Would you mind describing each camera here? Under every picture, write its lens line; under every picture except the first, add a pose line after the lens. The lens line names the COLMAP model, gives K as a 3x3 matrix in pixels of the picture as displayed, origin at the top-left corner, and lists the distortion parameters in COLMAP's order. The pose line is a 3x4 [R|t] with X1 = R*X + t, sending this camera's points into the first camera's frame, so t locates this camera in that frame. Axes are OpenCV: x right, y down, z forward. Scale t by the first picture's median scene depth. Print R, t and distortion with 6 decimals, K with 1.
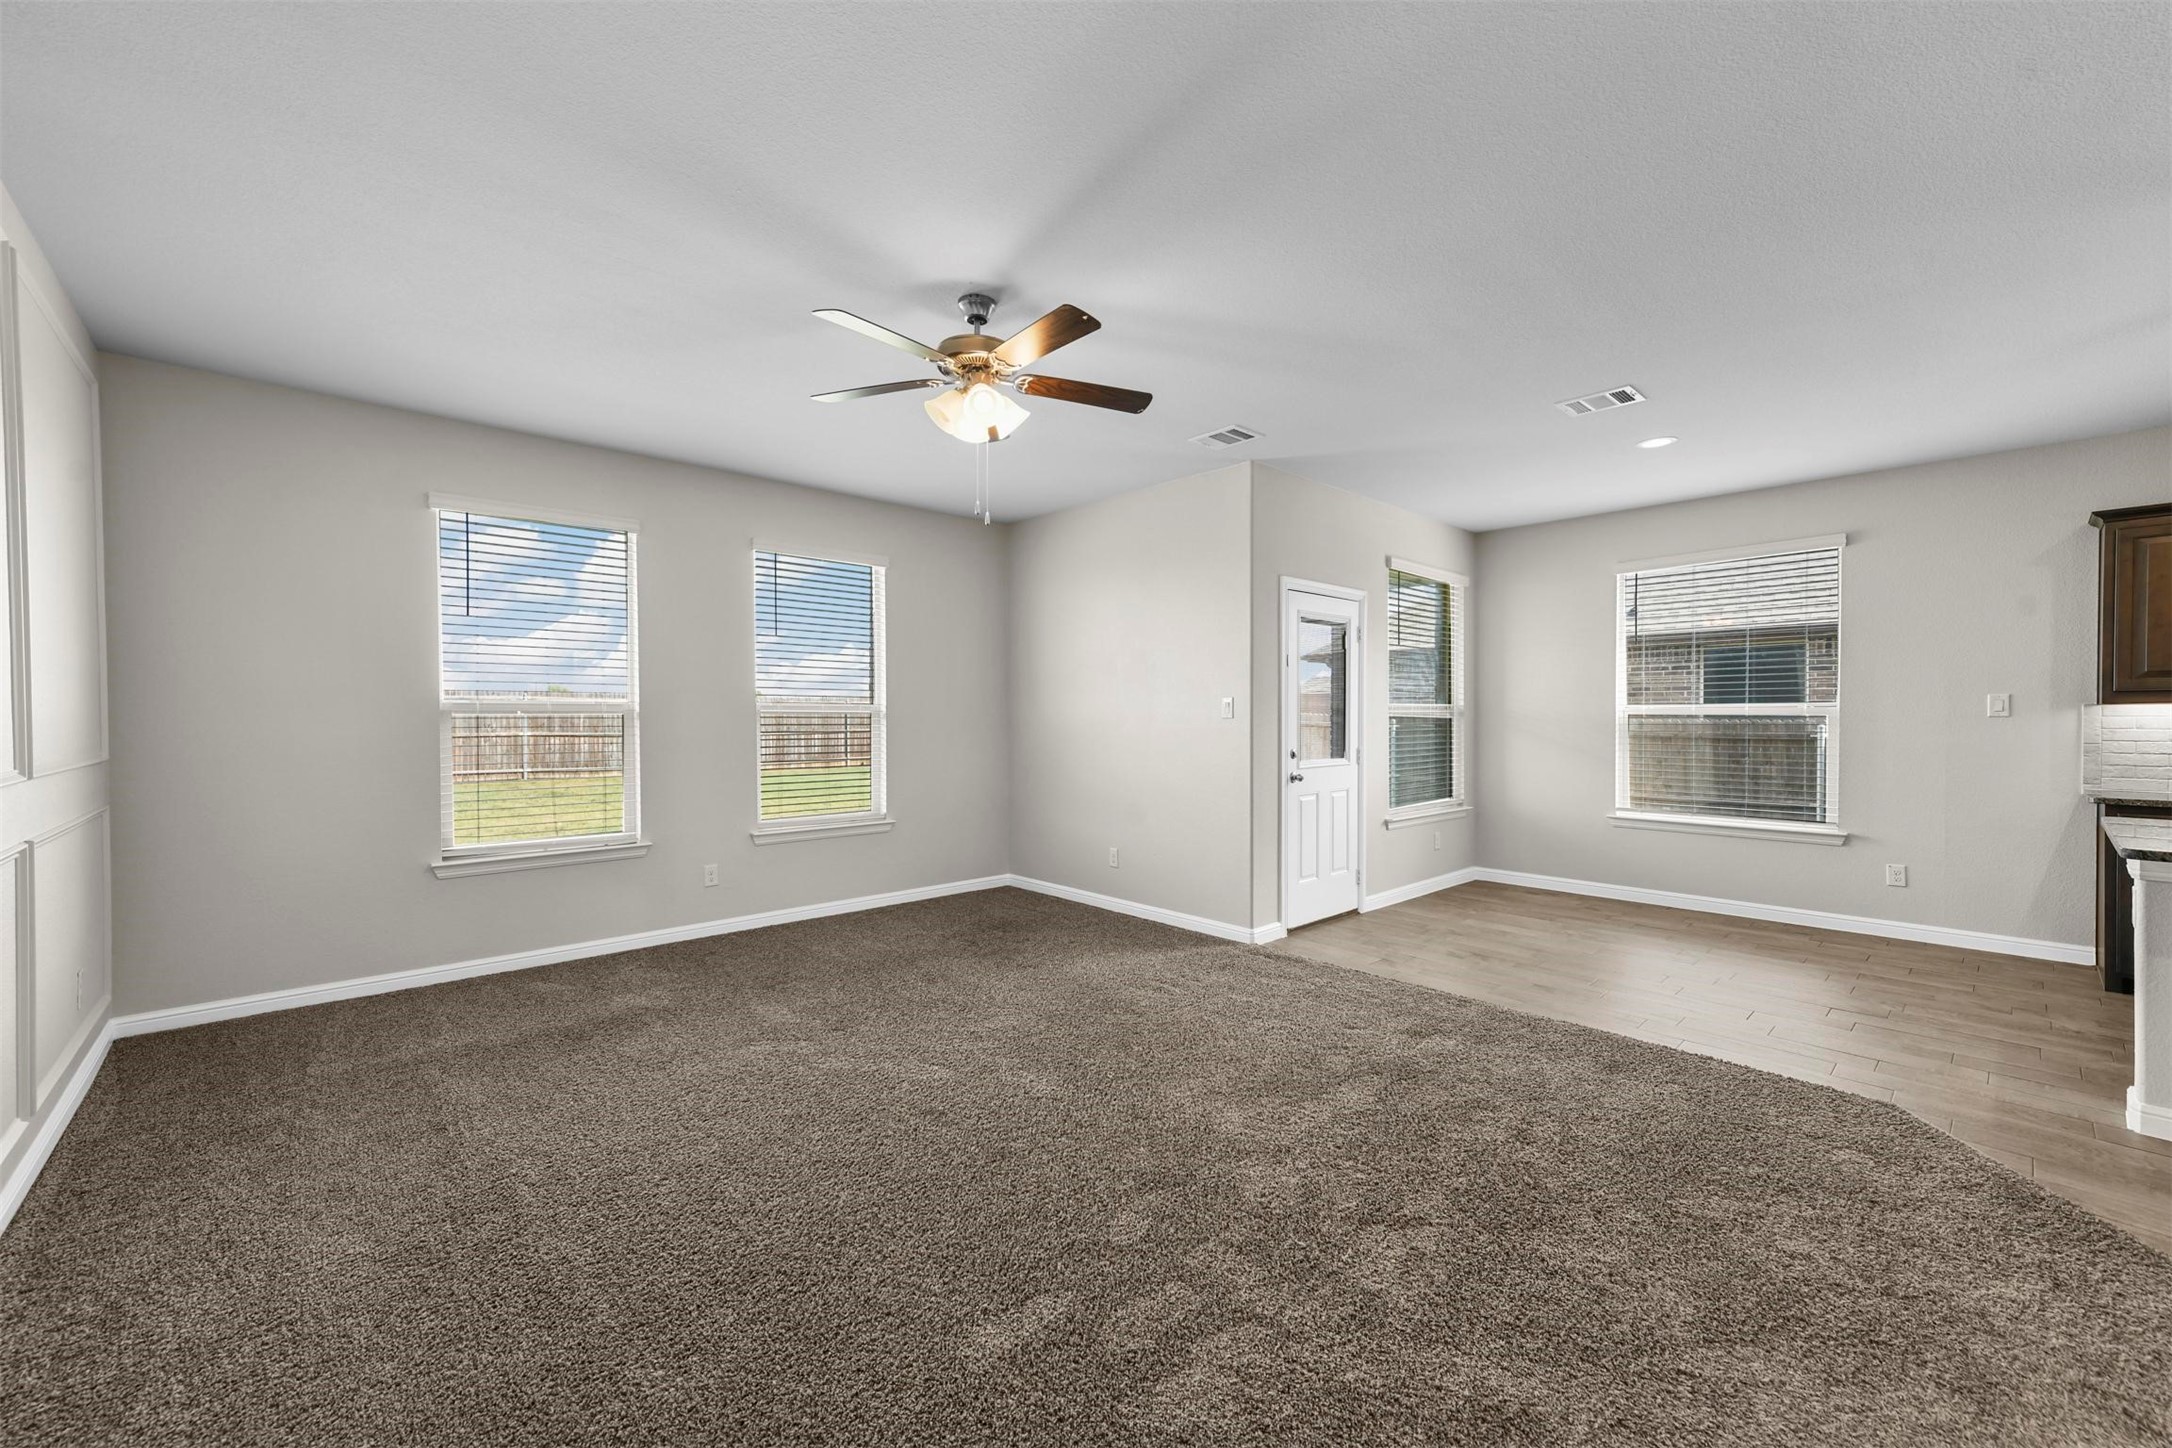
lens RADIAL K [[846.8, 0, 1091.6], [0, 846.8, 724.1], [0, 0, 1]] dist [0.014547, 0.000232]
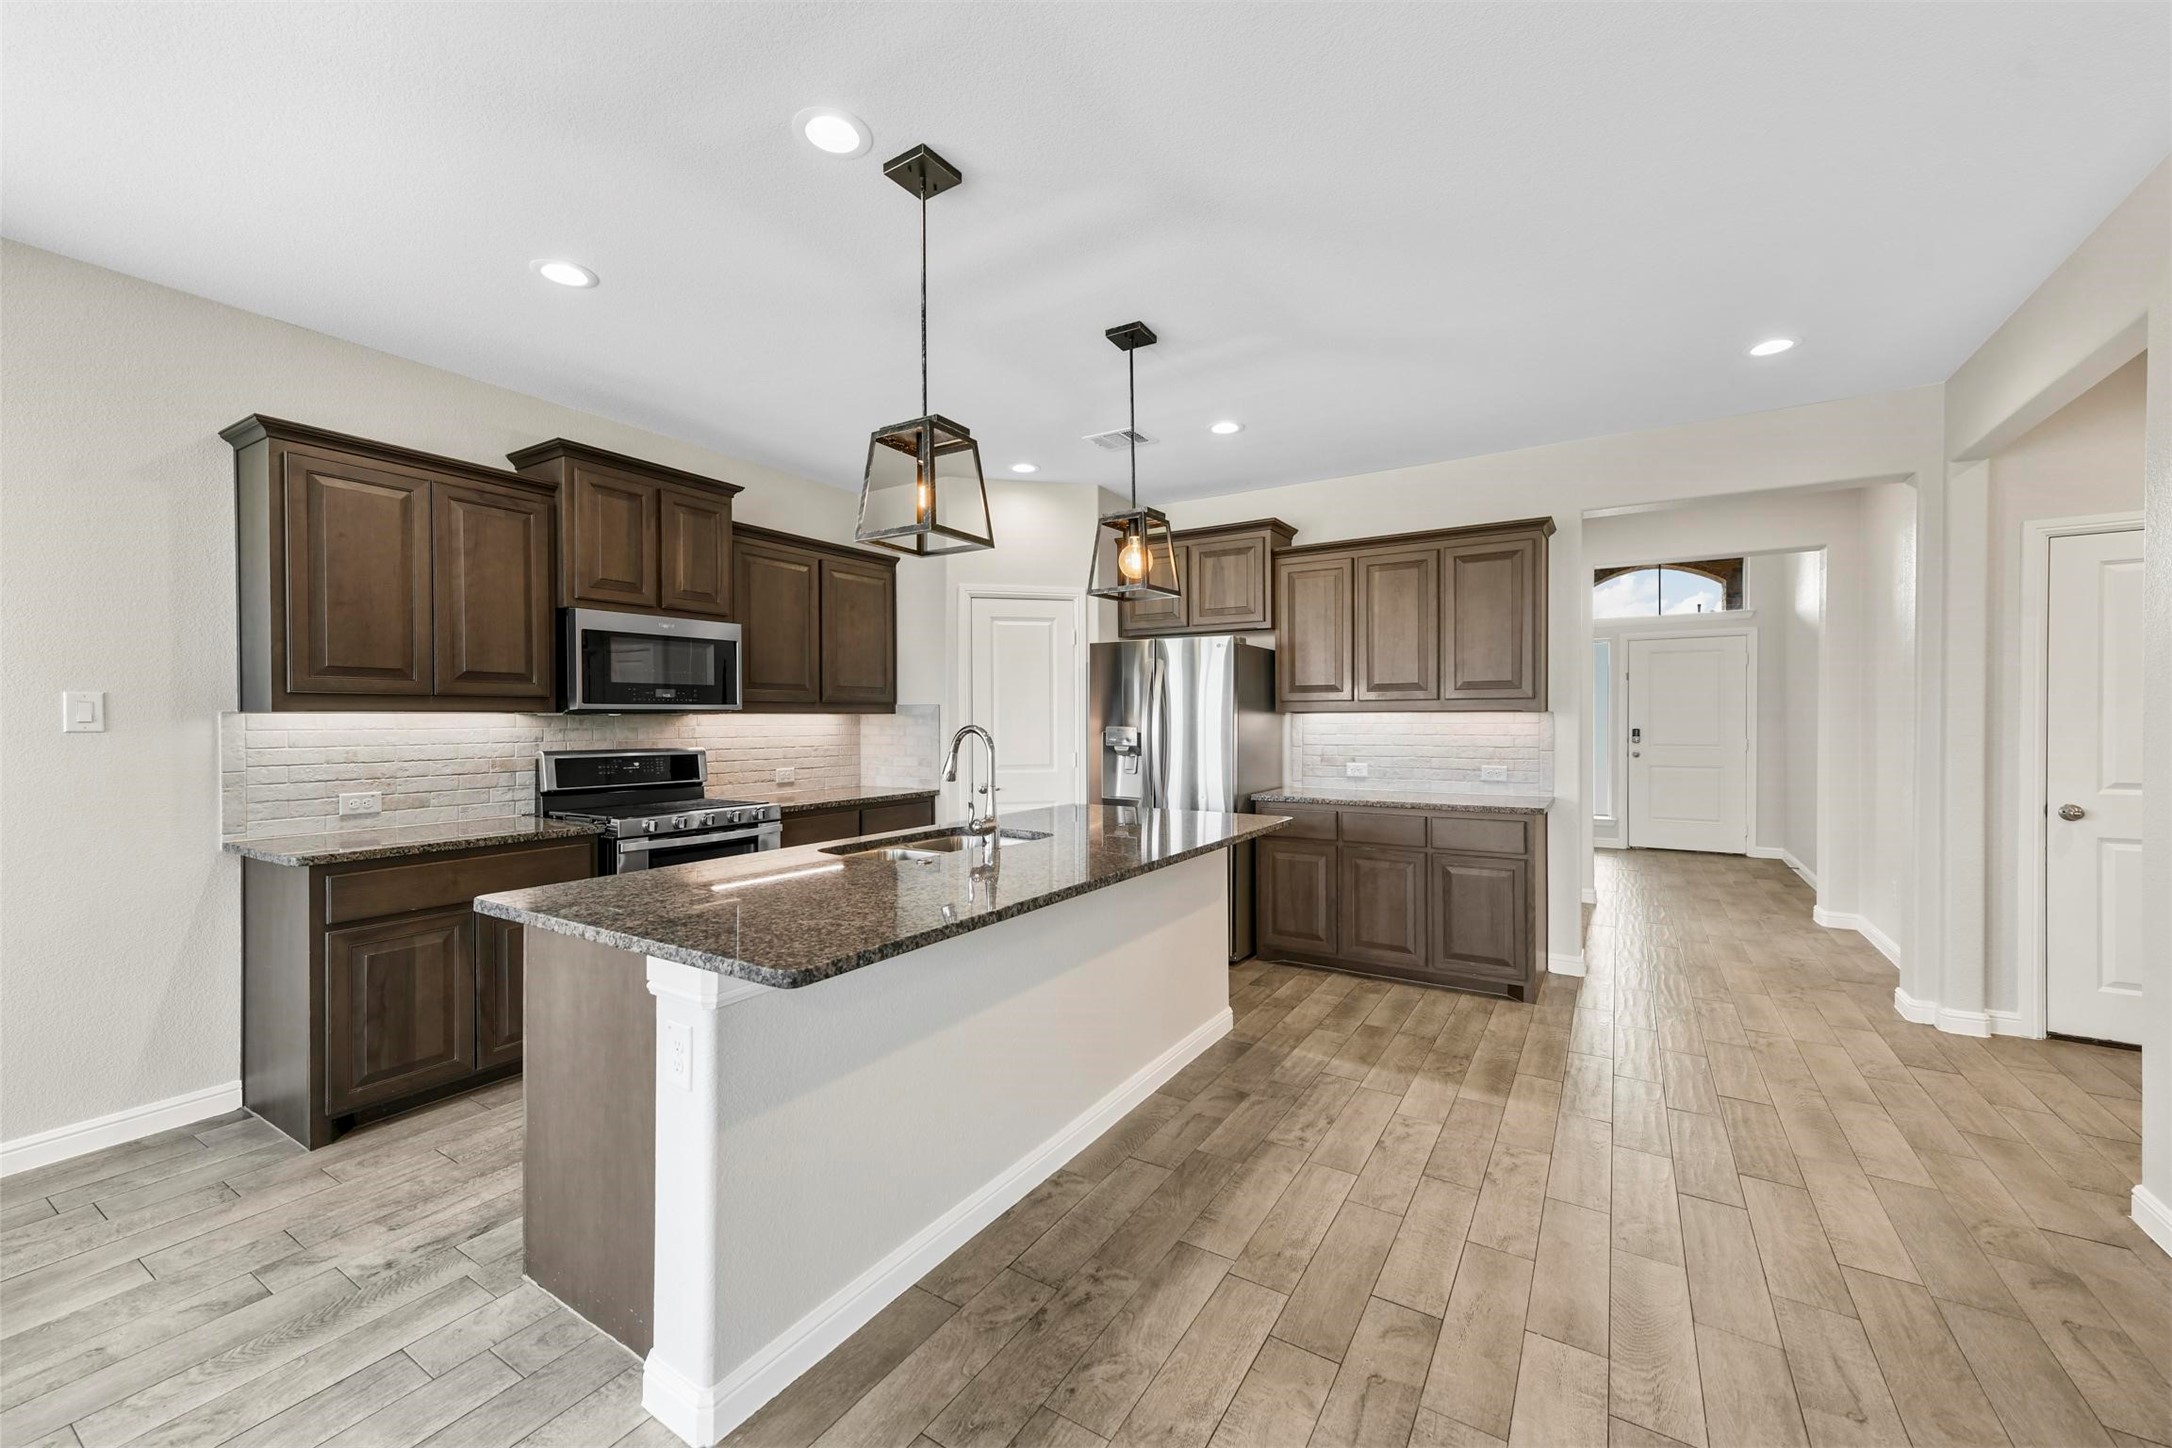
lens RADIAL K [[846.8, 0, 1087.6], [0, 846.8, 725.9], [0, 0, 1]] dist [0.014547, 0.000232]
pose [[-0.267263, -0.004400, 0.963614, 0.300248], [0.010579, 0.999916, 0.007500, -0.009007], [-0.963566, 0.012198, -0.267194, 0.465623]]
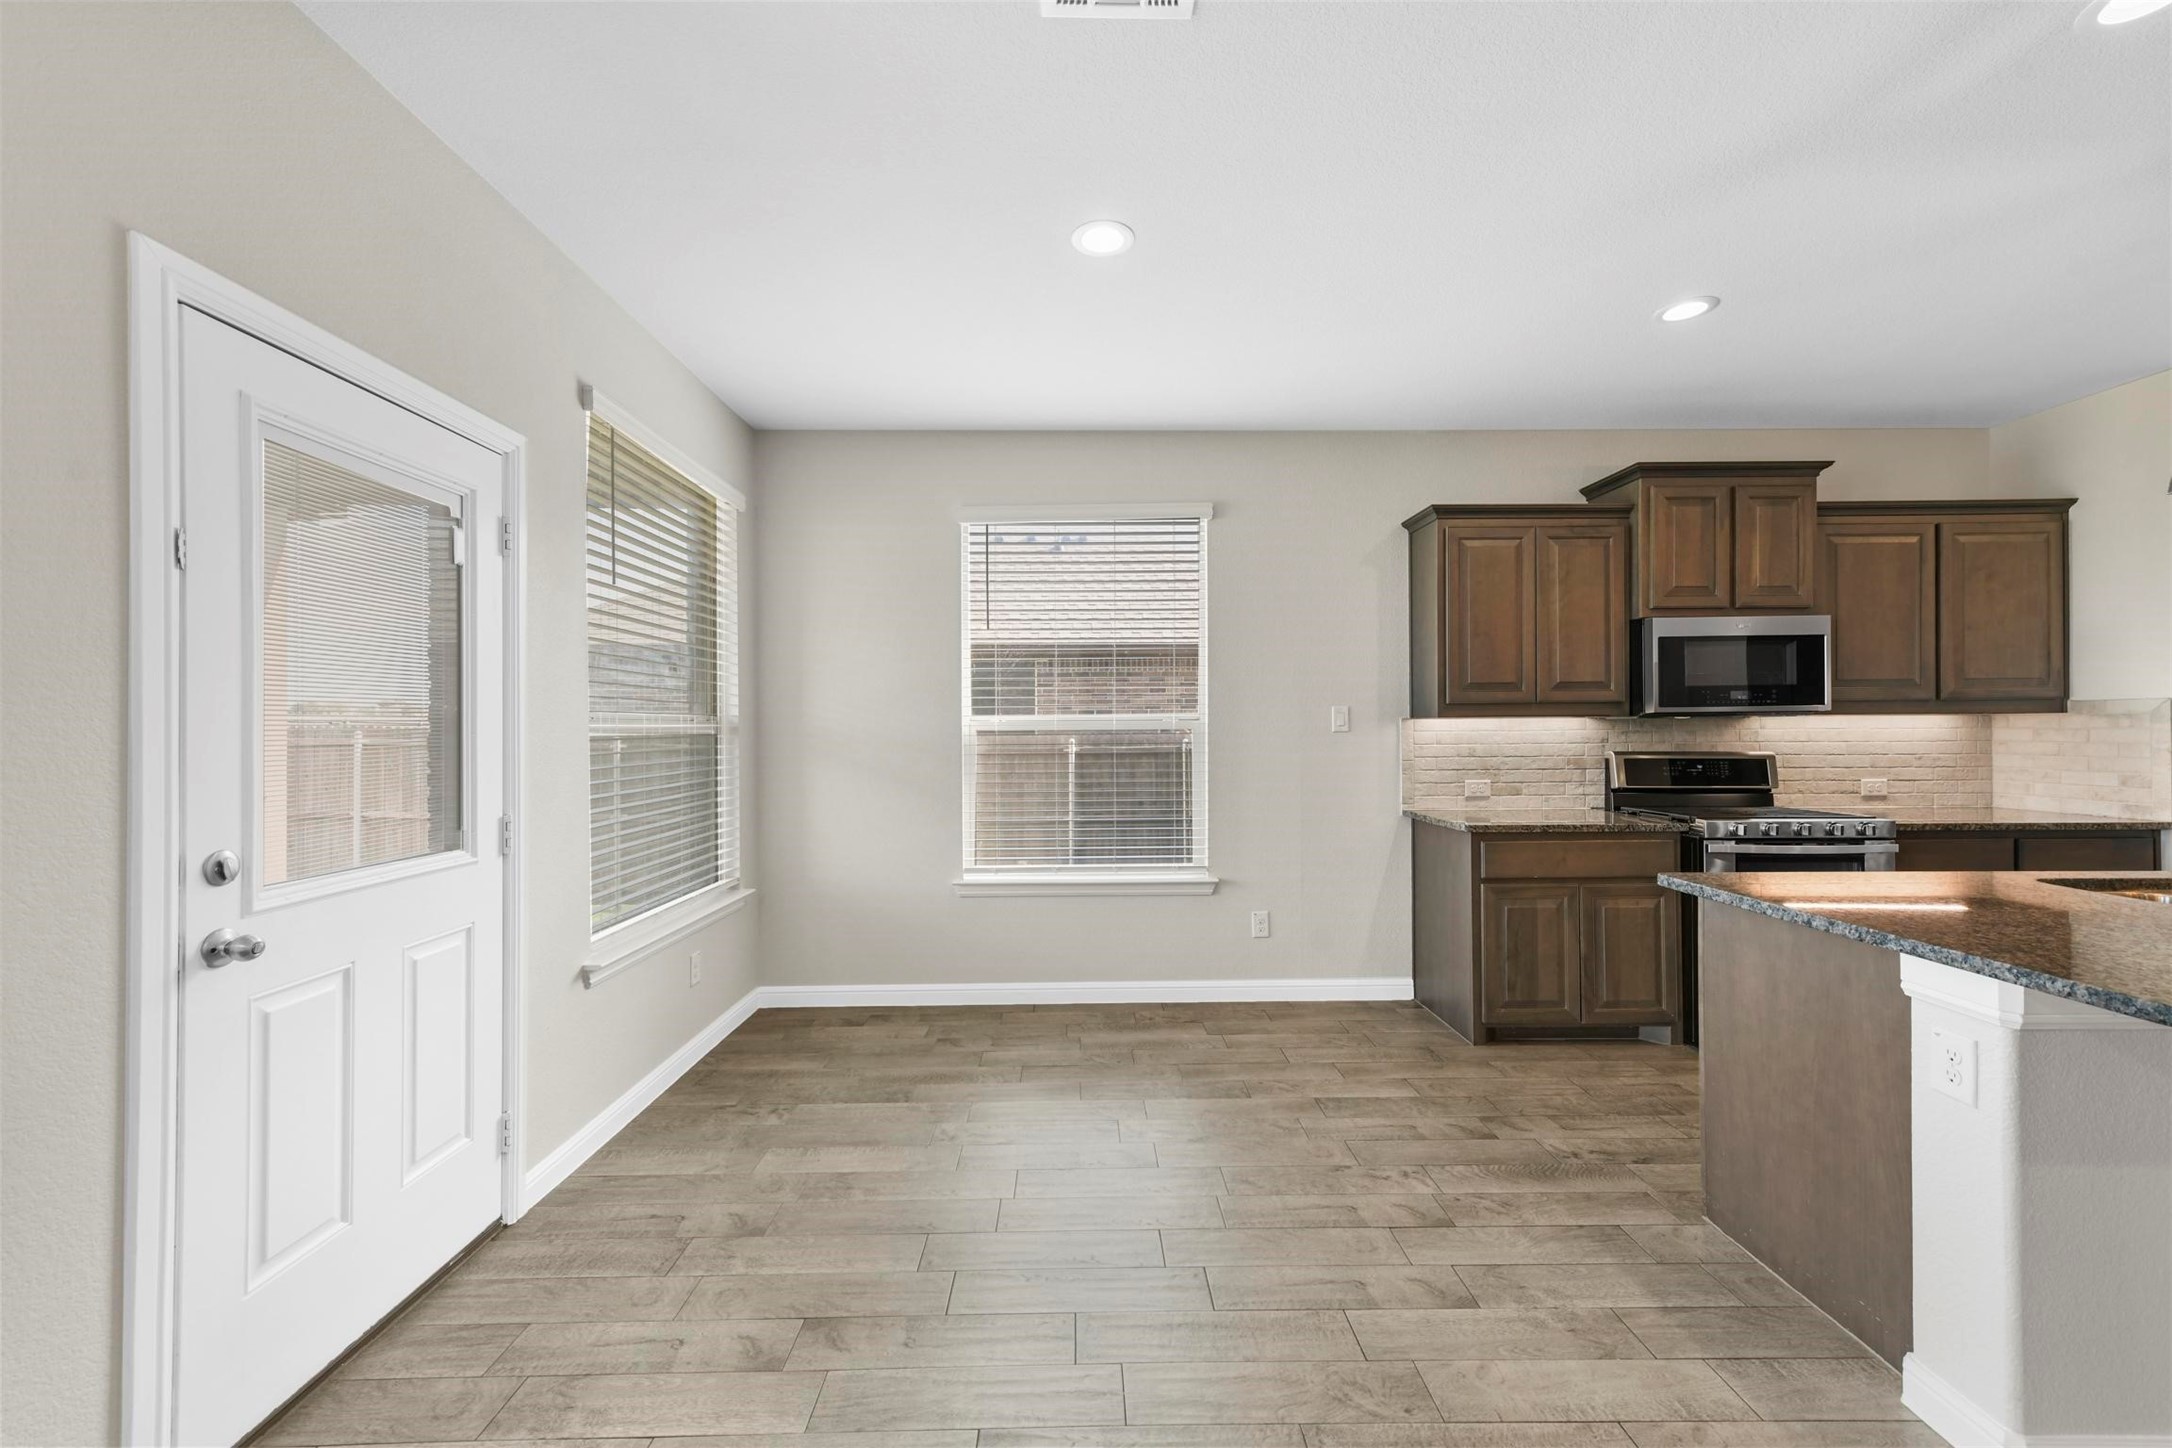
lens RADIAL K [[846.8, 0, 1089.4], [0, 846.8, 725.2], [0, 0, 1]] dist [0.014547, 0.000232]
pose [[0.663962, -0.000241, 0.747766, 0.207704], [0.010082, 0.999912, -0.008630, -0.009475], [-0.747698, 0.013270, 0.663906, 0.551742]]
